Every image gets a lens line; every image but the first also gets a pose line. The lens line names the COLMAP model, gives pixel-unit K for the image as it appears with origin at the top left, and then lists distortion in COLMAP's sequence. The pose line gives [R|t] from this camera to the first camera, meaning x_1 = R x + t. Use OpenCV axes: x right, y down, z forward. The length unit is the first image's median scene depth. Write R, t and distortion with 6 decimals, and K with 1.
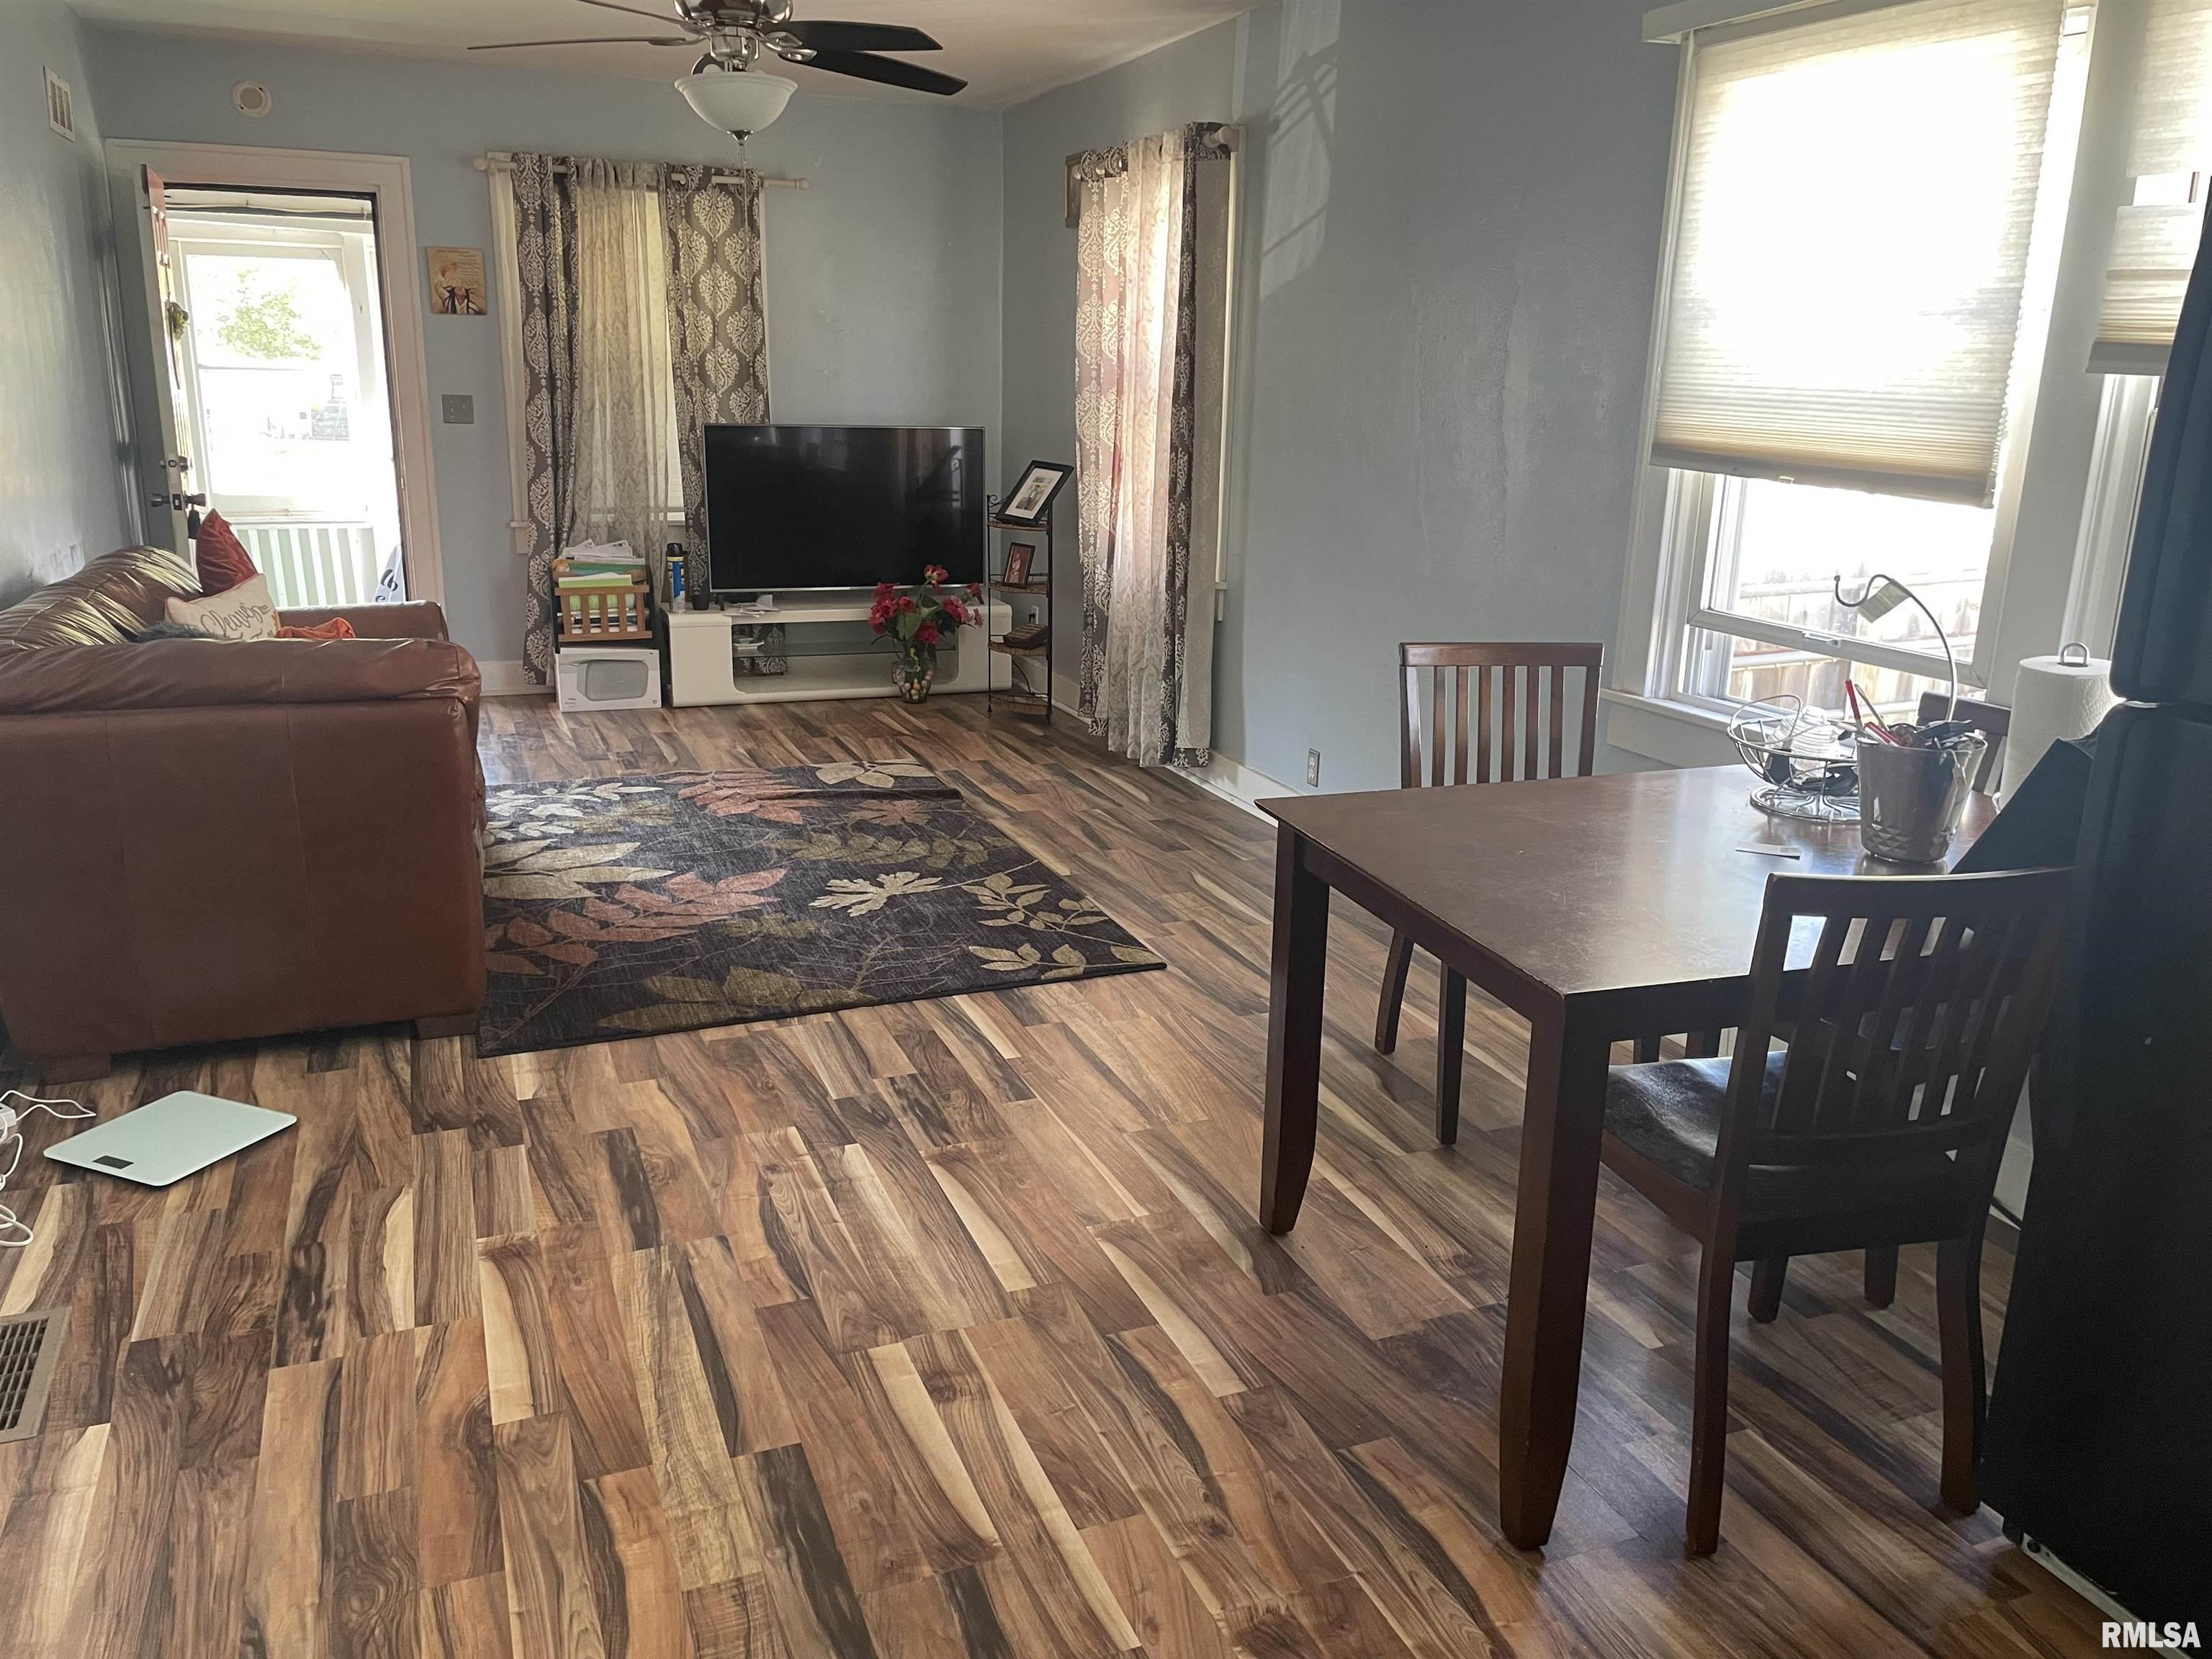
lens RADIAL K [[1668.6, 0, 1112.5], [0, 1668.6, 807.7], [0, 0, 1]] dist [0.115749, -0.153436]
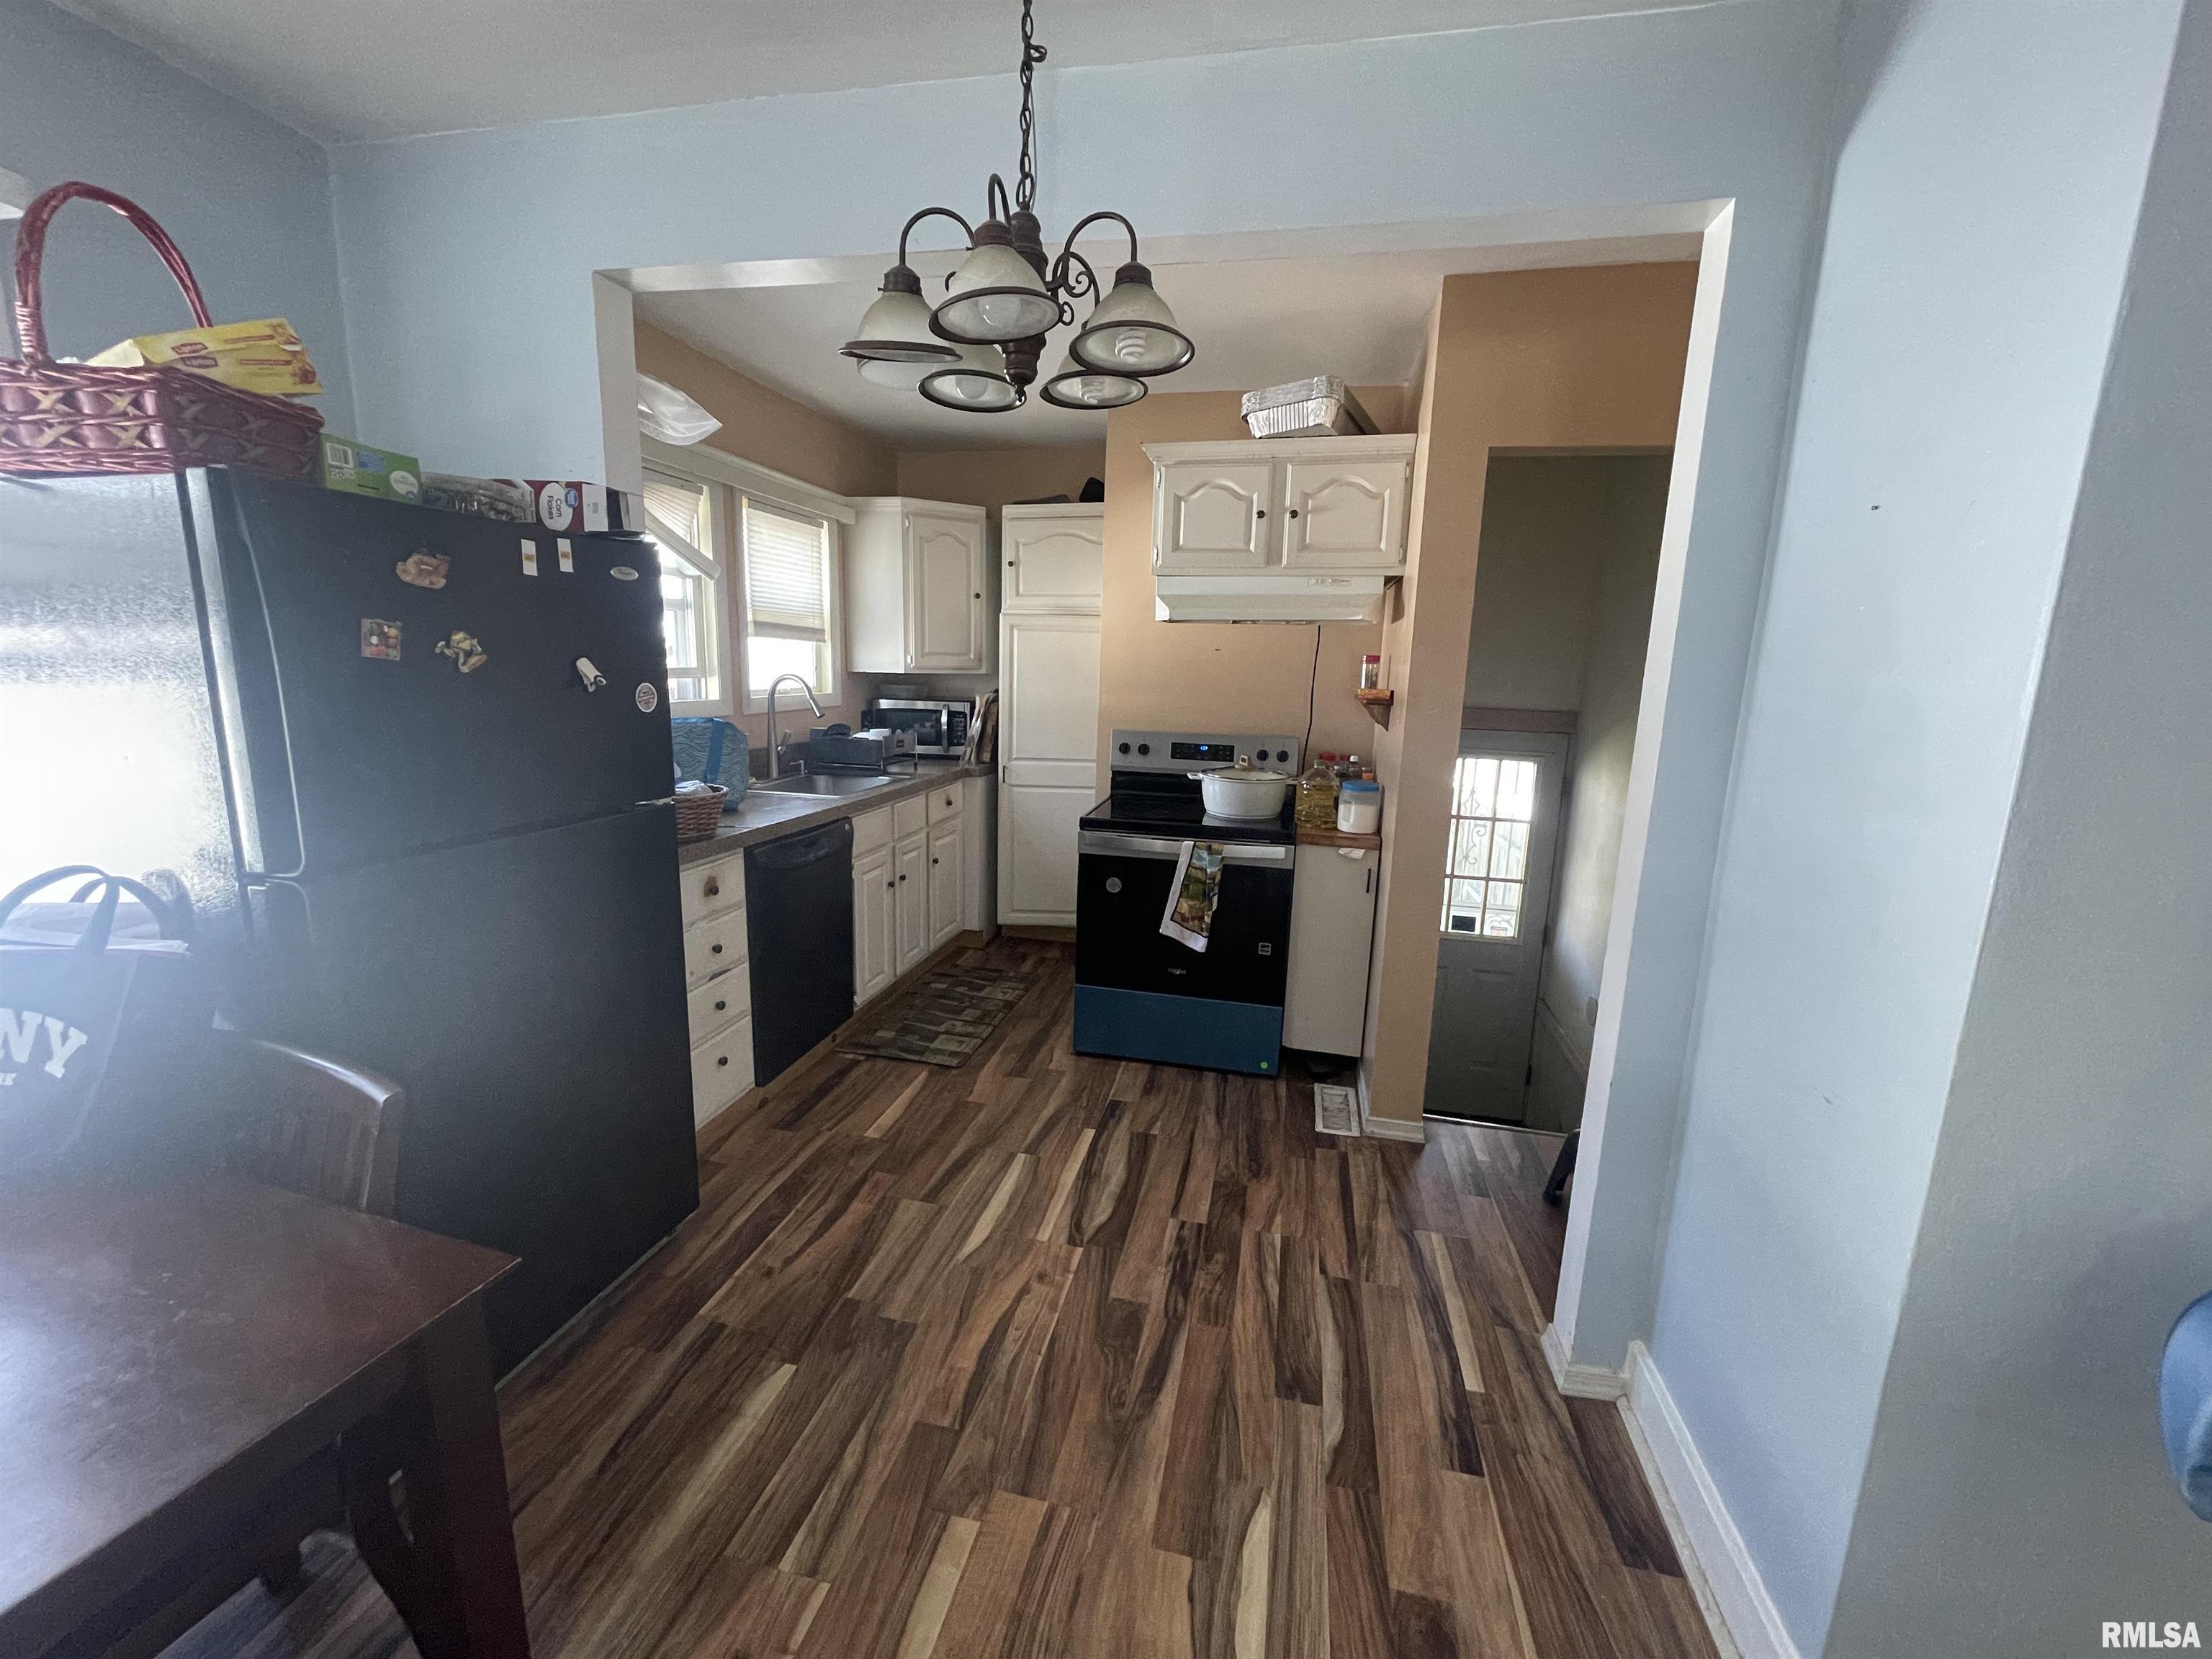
lens RADIAL K [[889.6, 0, 1106.0], [0, 889.6, 829.5], [0, 0, 1]] dist [-0.000252, 0.000022]
pose [[-0.821690, -0.157839, 0.547643, -0.182105], [0.092733, 0.911056, 0.401718, -0.173595], [-0.562340, 0.380872, -0.733969, 0.634363]]
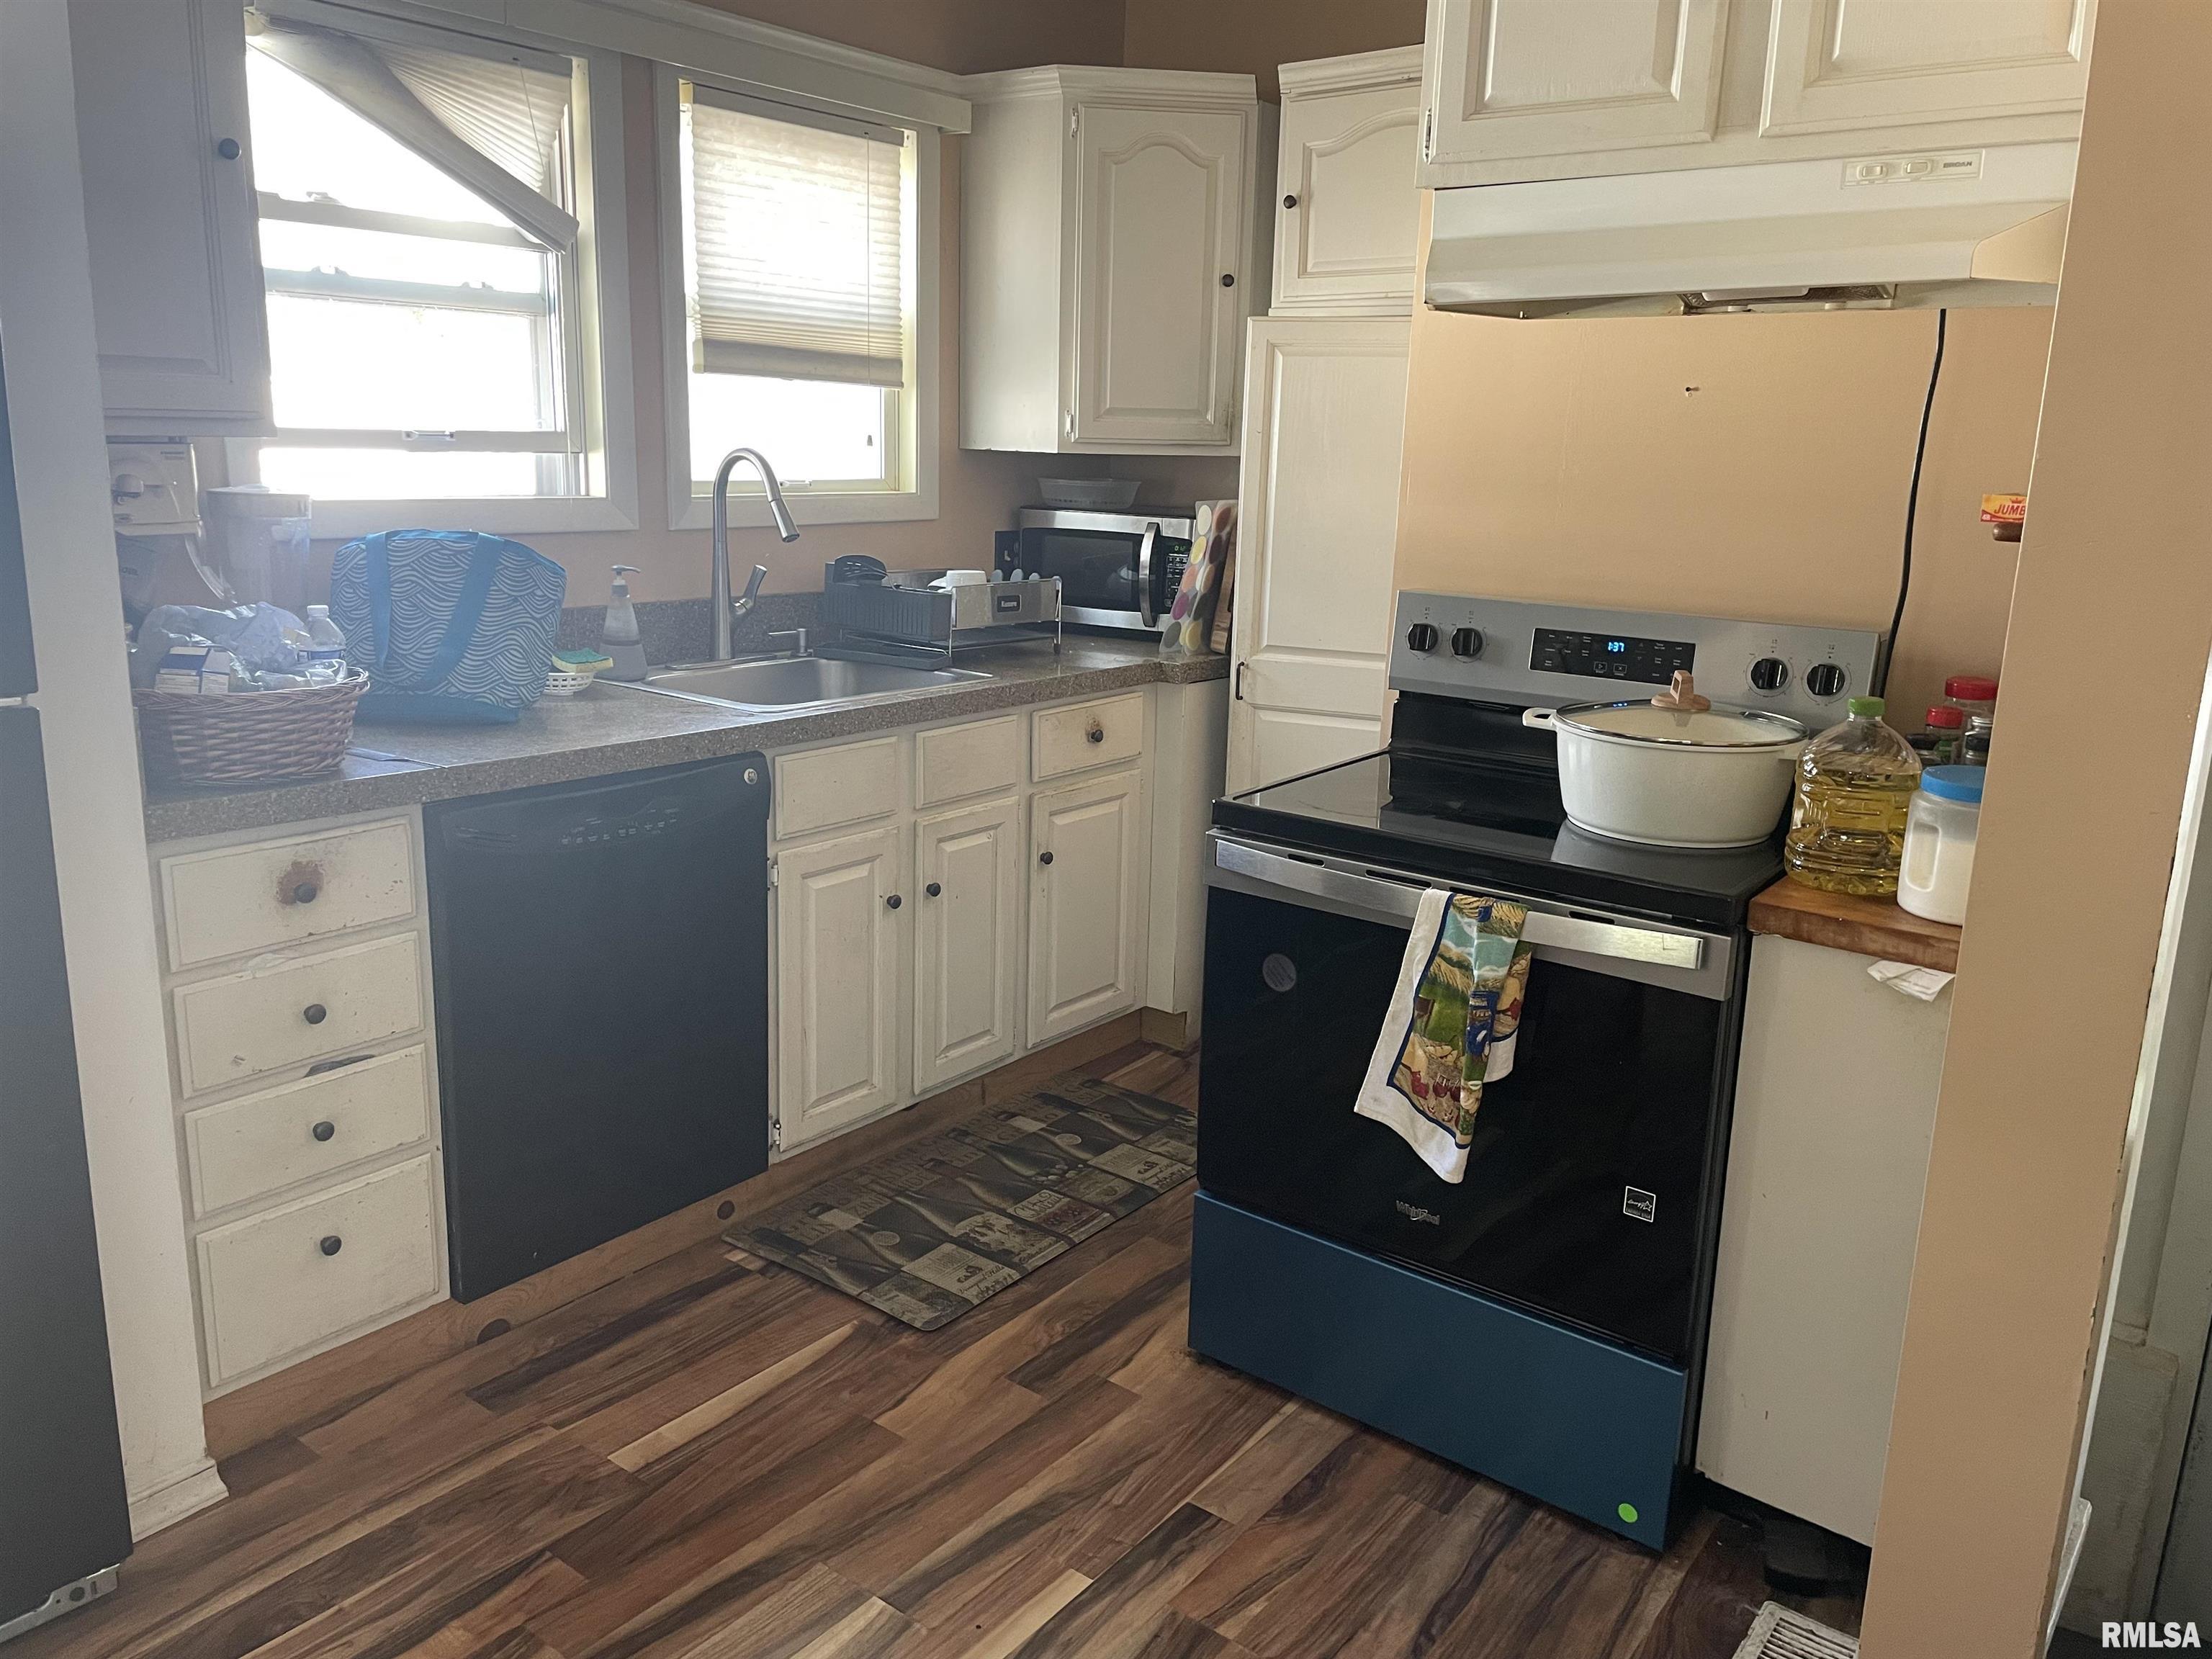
lens RADIAL K [[1668.6, 0, 1112.5], [0, 1668.6, 807.7], [0, 0, 1]] dist [0.115749, -0.153436]
pose [[-0.505379, -0.236607, 0.829825, -0.219870], [0.175136, 0.913531, 0.367135, -0.100218], [-0.844937, 0.330874, -0.420242, 0.362328]]
